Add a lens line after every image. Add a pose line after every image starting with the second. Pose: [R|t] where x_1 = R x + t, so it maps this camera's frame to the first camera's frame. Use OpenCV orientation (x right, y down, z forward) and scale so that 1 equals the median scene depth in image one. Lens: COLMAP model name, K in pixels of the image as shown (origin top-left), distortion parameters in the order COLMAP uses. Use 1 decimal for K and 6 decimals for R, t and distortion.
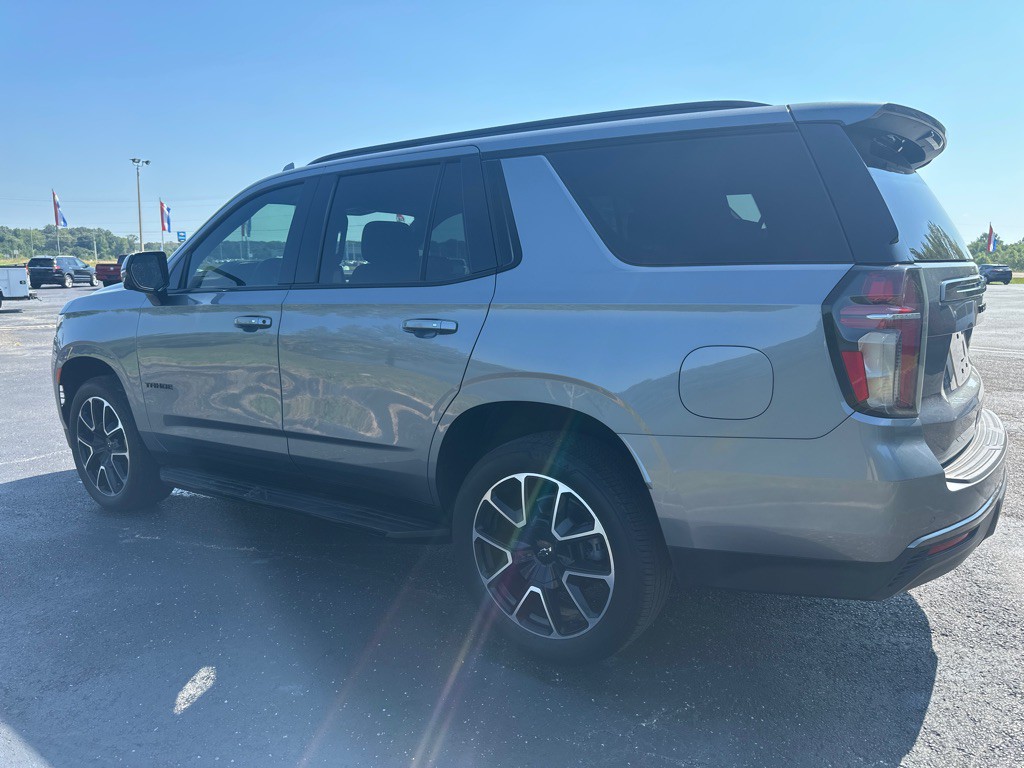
lens RADIAL K [[694.7, 0, 515.8], [0, 694.7, 378.9], [0, 0, 1]] dist [0.014005, -0.014330]
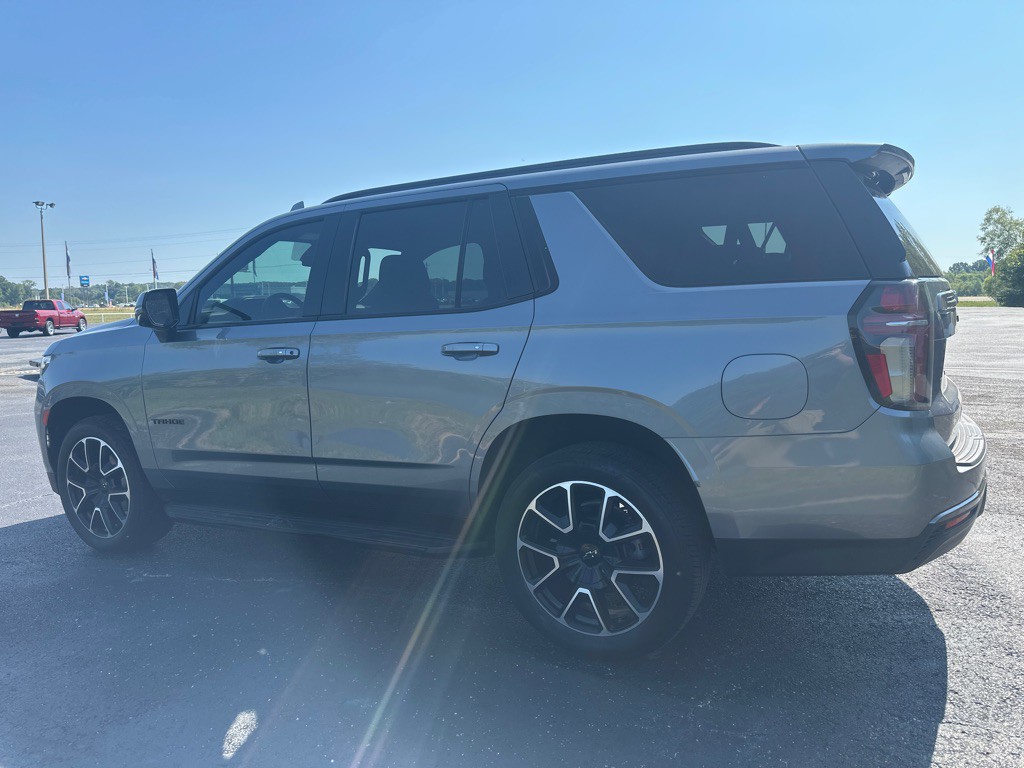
lens RADIAL K [[694.7, 0, 502.0], [0, 694.7, 378.6], [0, 0, 1]] dist [0.014005, -0.014330]
pose [[0.994851, -0.035828, 0.094806, -0.178962], [0.040602, 0.997978, -0.048909, 0.023306], [-0.092862, 0.052506, 0.994294, -0.067237]]
